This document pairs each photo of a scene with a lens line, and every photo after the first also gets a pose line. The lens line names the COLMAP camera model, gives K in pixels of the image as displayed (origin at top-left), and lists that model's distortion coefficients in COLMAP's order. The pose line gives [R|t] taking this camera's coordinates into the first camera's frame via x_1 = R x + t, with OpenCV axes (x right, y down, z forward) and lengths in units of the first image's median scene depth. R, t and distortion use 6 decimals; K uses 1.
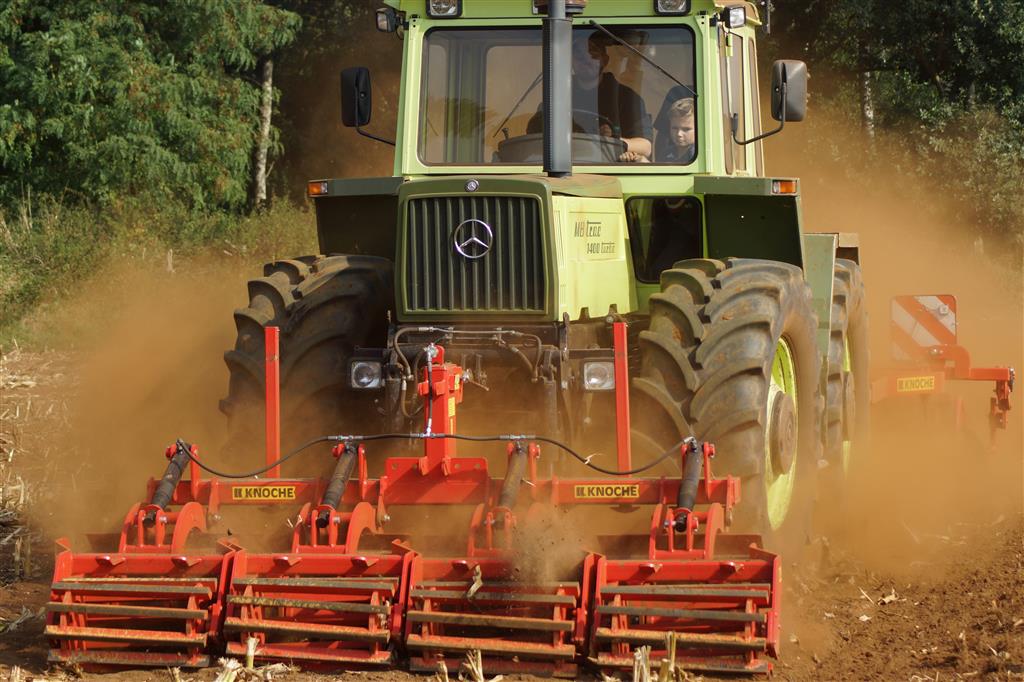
lens RADIAL K [[3373.9, 0, 512.0], [0, 3373.9, 341.0], [0, 0, 1]] dist [-0.235843, 1.119366]
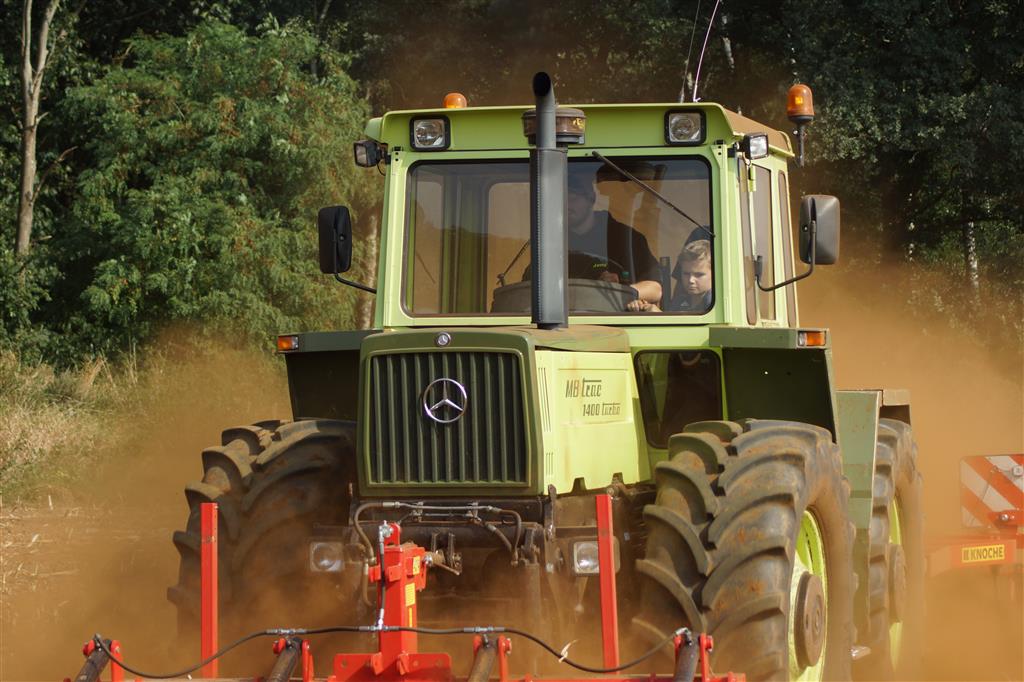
lens RADIAL K [[3297.1, 0, 512.0], [0, 3297.1, 341.0], [0, 0, 1]] dist [-0.078322, -0.586699]
pose [[0.999315, -0.004921, -0.036679, 0.033395], [0.003258, 0.998969, -0.045279, -0.006363], [0.036864, 0.045129, 0.998301, 0.135880]]
